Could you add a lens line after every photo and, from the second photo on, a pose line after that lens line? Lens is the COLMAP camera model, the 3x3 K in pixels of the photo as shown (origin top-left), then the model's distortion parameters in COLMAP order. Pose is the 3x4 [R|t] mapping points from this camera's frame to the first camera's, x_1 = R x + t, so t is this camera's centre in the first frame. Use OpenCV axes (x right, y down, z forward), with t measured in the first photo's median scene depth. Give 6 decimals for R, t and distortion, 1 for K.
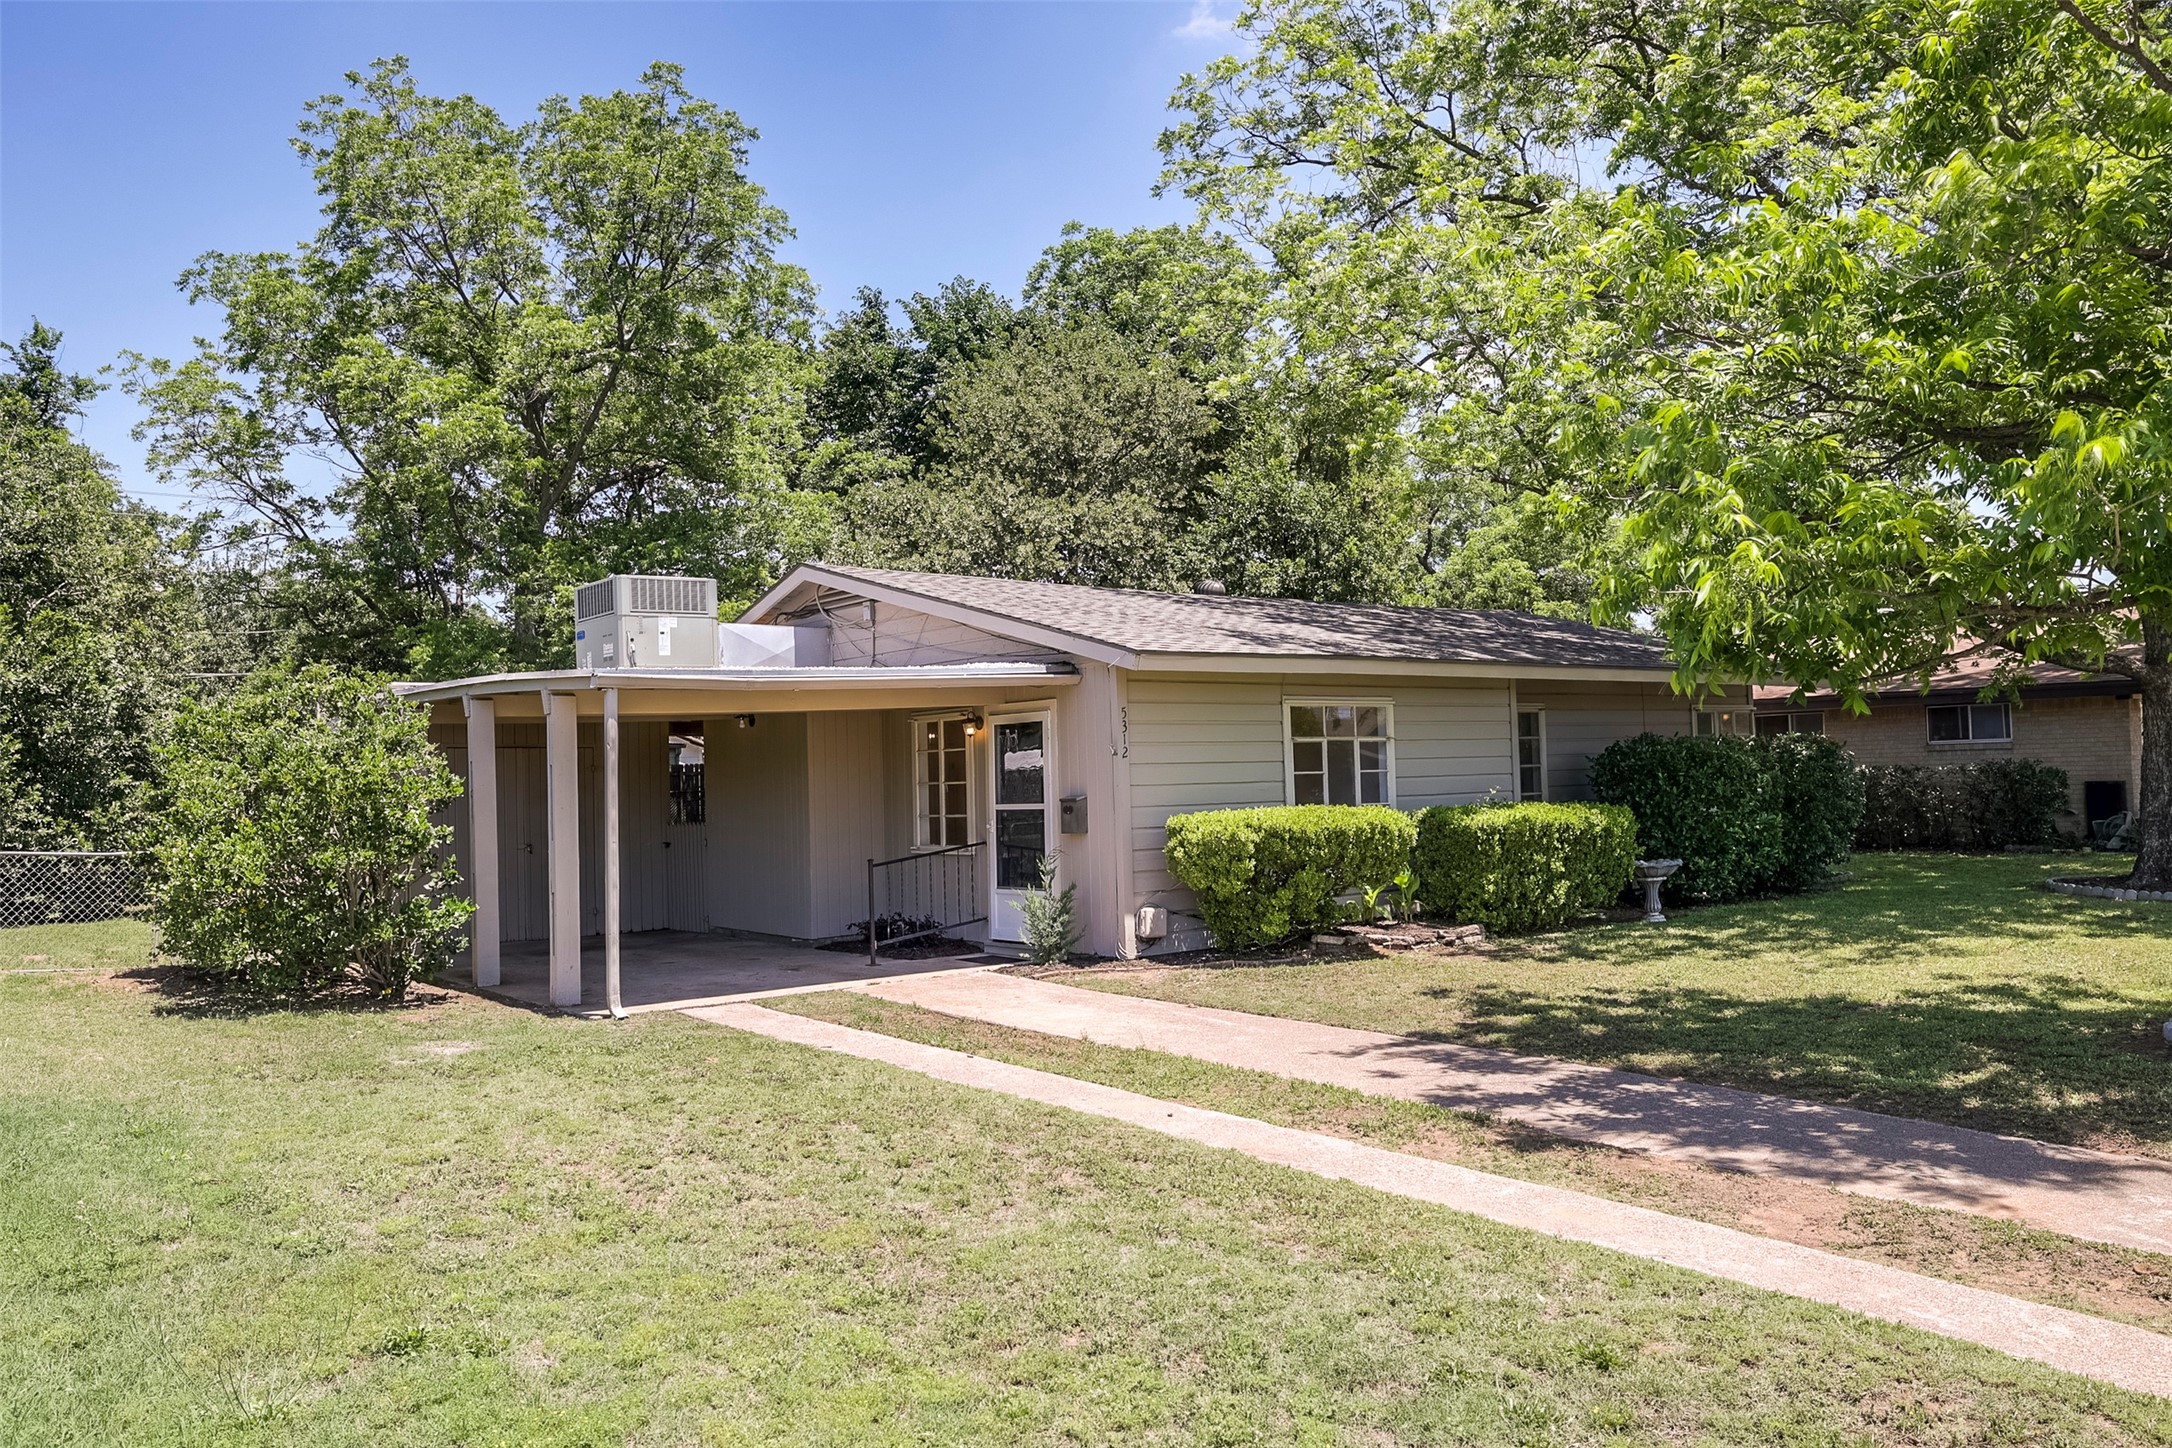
lens RADIAL K [[1627.2, 0, 1086.0], [0, 1627.2, 724.0], [0, 0, 1]] dist [-0.001918, -0.000833]
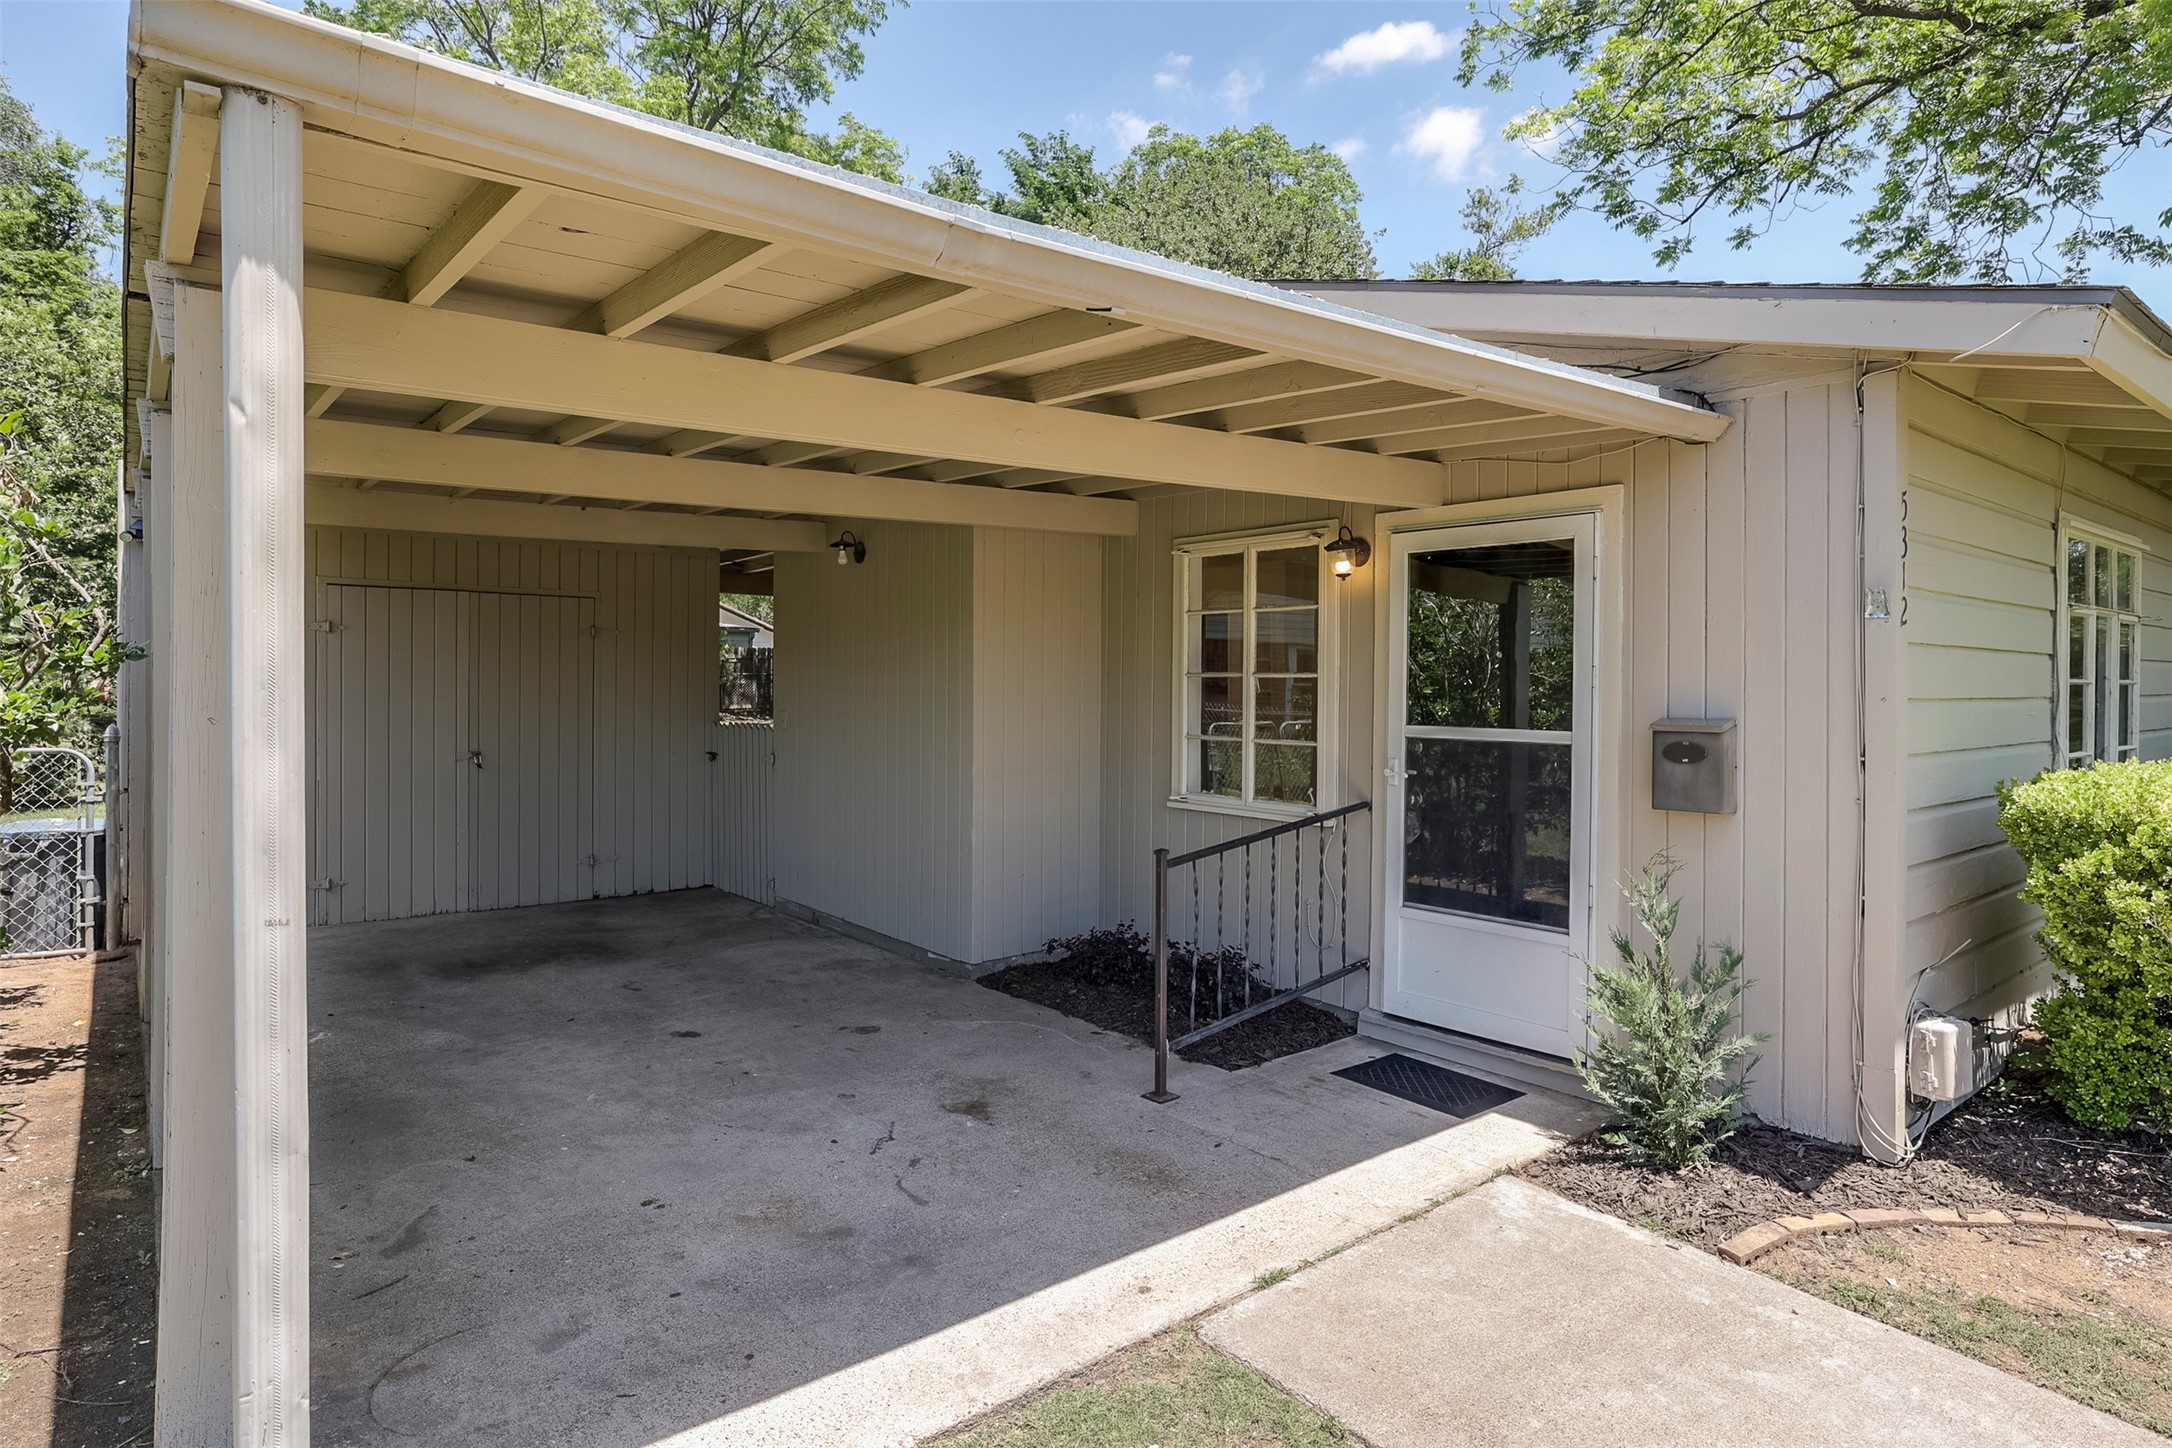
lens RADIAL K [[1191.0, 0, 1091.6], [0, 1191.0, 687.5], [0, 0, 1]] dist [0.000619, 0.000074]
pose [[0.998950, 0.036447, 0.027760, -0.153540], [-0.037590, 0.998418, 0.041807, 0.027803], [-0.026192, -0.042807, 0.998740, 0.662642]]
